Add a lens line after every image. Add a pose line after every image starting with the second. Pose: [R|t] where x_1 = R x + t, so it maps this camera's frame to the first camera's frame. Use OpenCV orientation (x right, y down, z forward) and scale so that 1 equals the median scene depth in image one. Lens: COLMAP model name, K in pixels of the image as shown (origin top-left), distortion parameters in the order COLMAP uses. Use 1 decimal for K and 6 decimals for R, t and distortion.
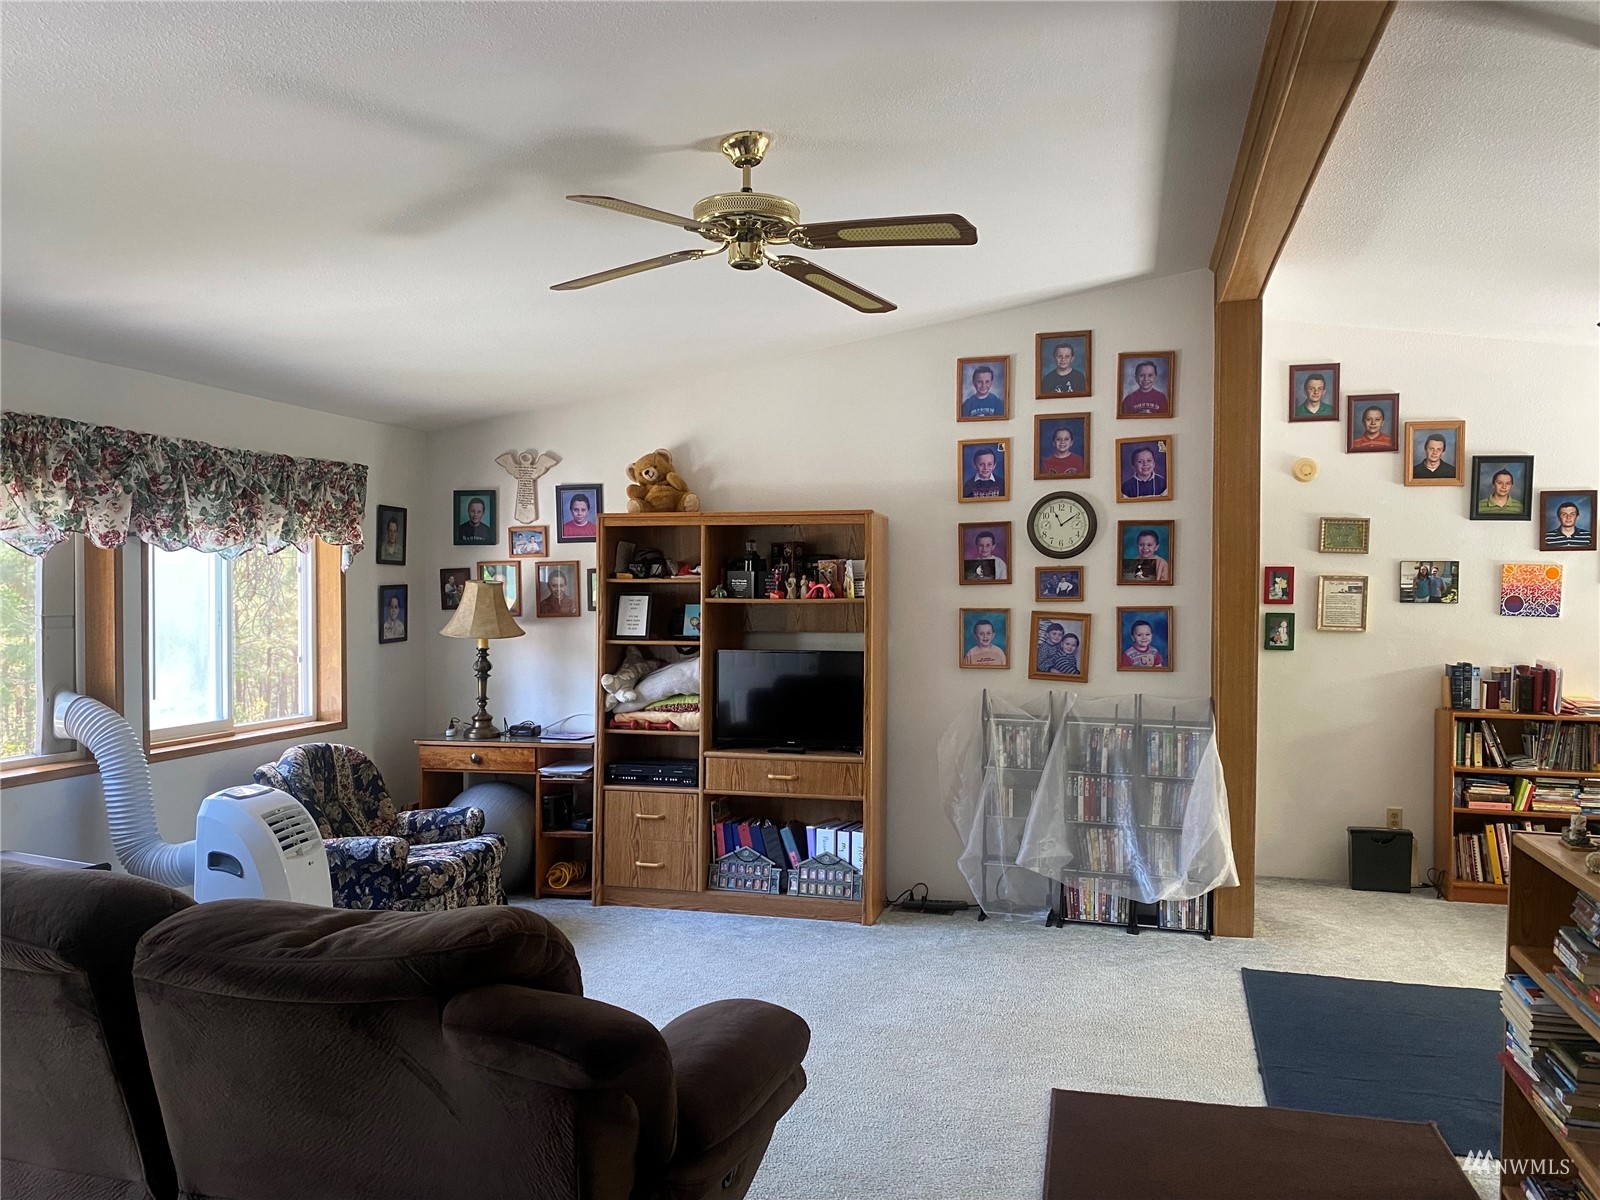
lens RADIAL K [[1206.3, 0, 793.1], [0, 1206.3, 619.0], [0, 0, 1]] dist [0.094790, -0.148713]
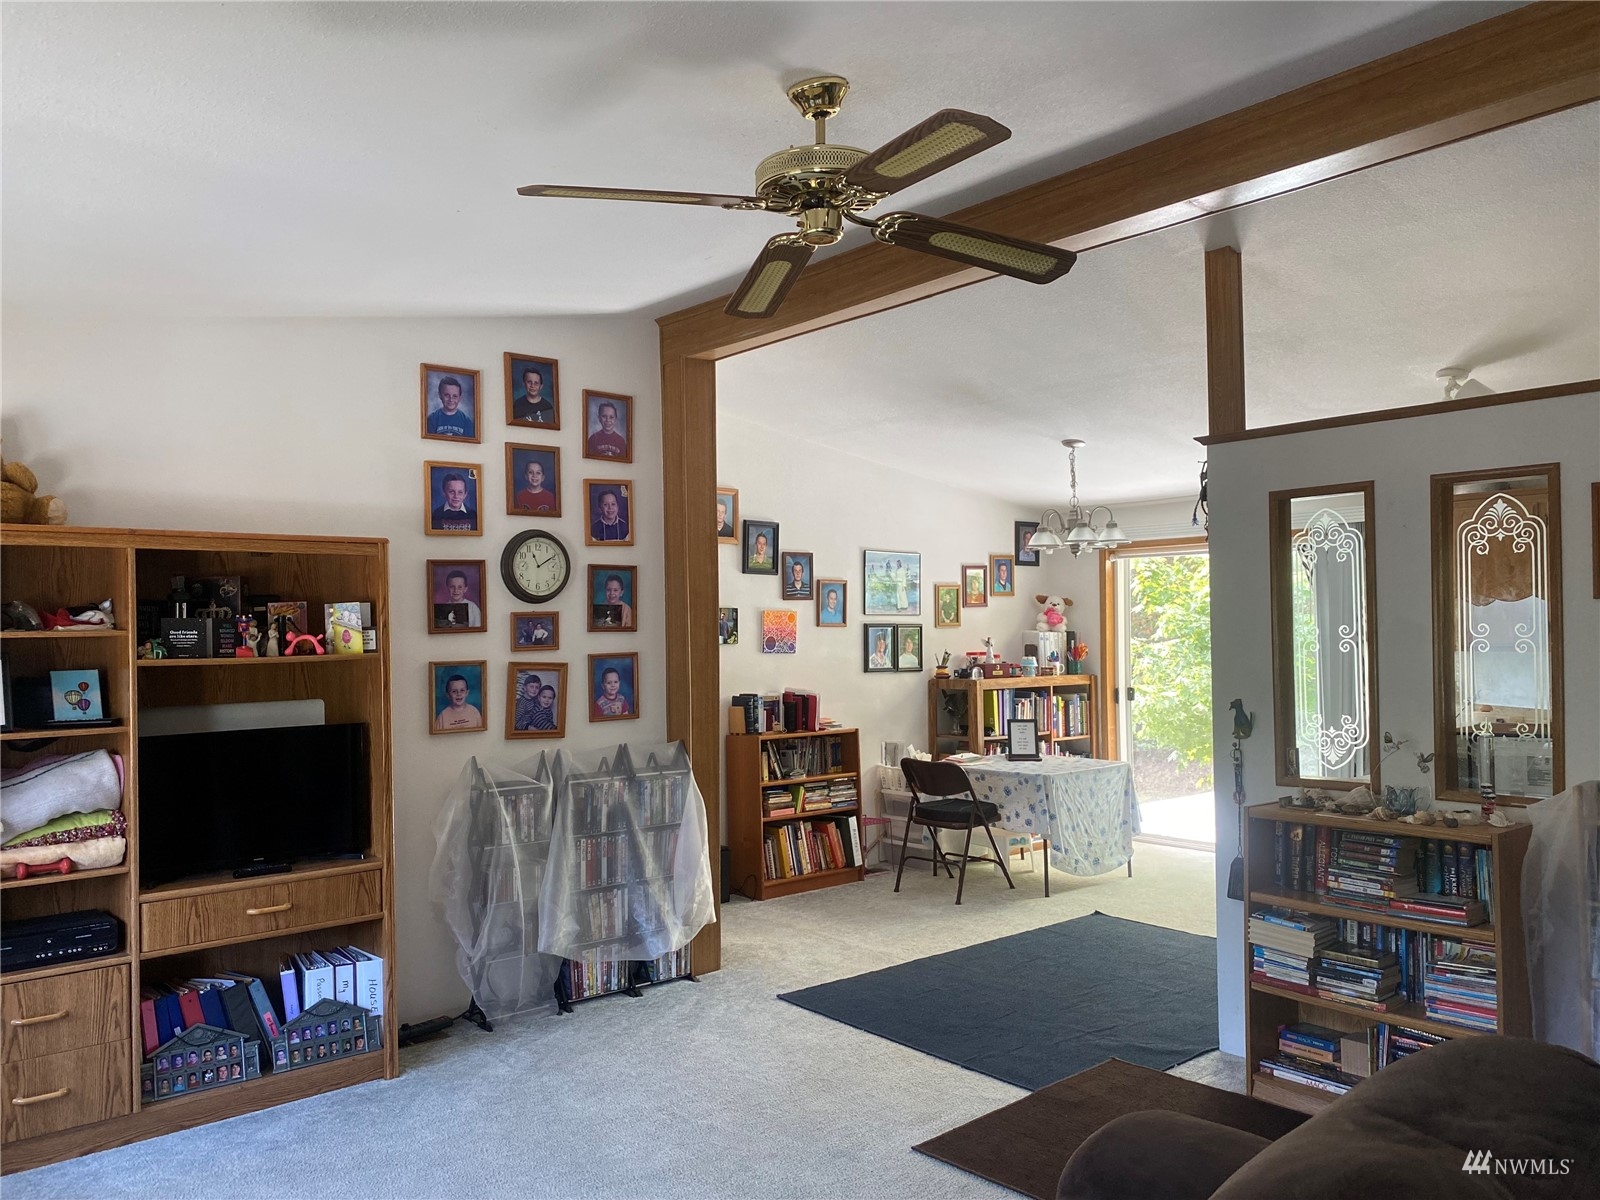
lens RADIAL K [[1205.7, 0, 770.3], [0, 1205.7, 617.8], [0, 0, 1]] dist [0.105354, -0.135782]
pose [[0.581260, -0.003848, 0.813709, -0.414865], [0.034423, 0.999210, -0.019864, -0.014972], [-0.812989, 0.039557, 0.580934, 0.330656]]
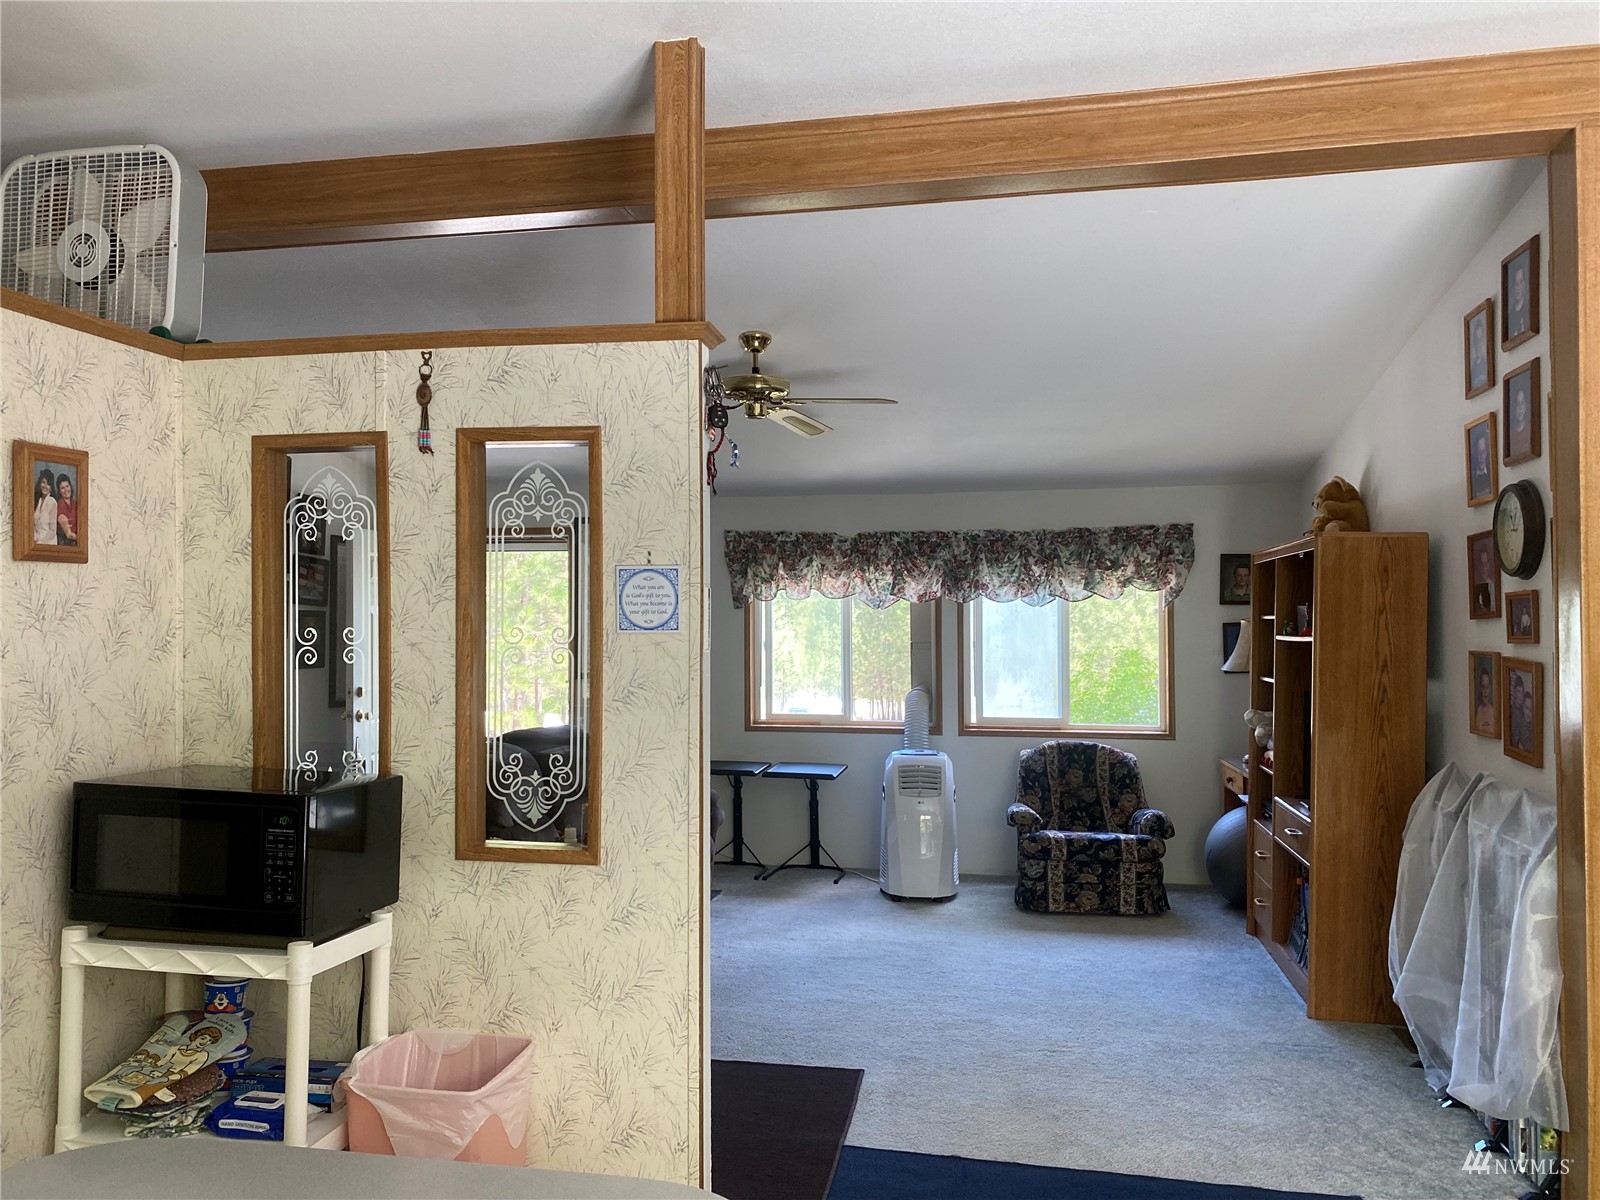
lens RADIAL K [[1217.8, 0, 784.3], [0, 1217.8, 612.2], [0, 0, 1]] dist [0.060923, -0.083390]
pose [[0.064875, -0.012527, -0.997815, 0.875341], [-0.020035, 0.999703, -0.013854, -0.014314], [0.997692, 0.020890, 0.064605, 0.548478]]
